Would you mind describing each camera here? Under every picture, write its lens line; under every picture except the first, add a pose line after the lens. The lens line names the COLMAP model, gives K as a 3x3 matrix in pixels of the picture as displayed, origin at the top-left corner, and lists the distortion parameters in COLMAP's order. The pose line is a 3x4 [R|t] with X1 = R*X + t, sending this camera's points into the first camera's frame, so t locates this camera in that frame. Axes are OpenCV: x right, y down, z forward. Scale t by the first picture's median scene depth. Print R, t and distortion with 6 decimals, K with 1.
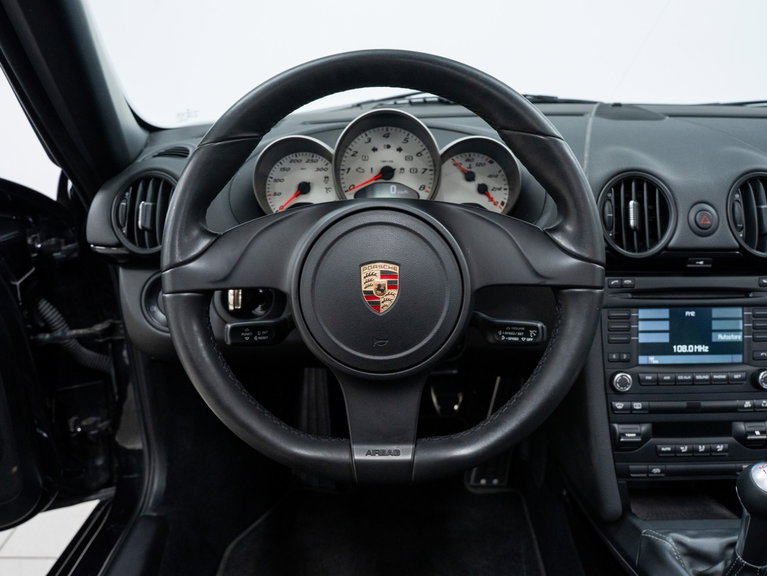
lens RADIAL K [[694.9, 0, 386.7], [0, 694.9, 288.4], [0, 0, 1]] dist [-0.074639, 0.000000]
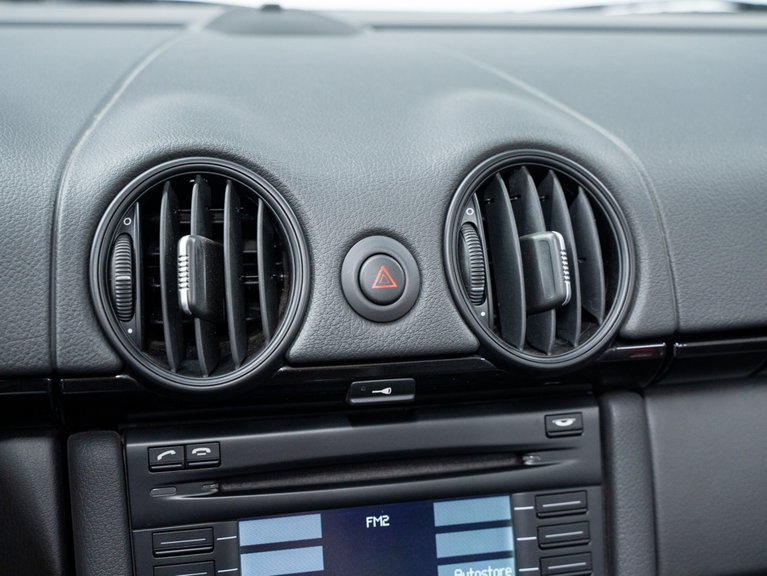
lens RADIAL K [[1168.5, 0, 382.5], [0, 1168.5, 288.7], [0, 0, 1]] dist [0.012528, 0.000000]
pose [[0.972992, -0.041611, 0.227058, 0.303610], [0.056222, 0.996717, -0.058267, -0.054674], [-0.223888, 0.069459, 0.972137, 0.355786]]
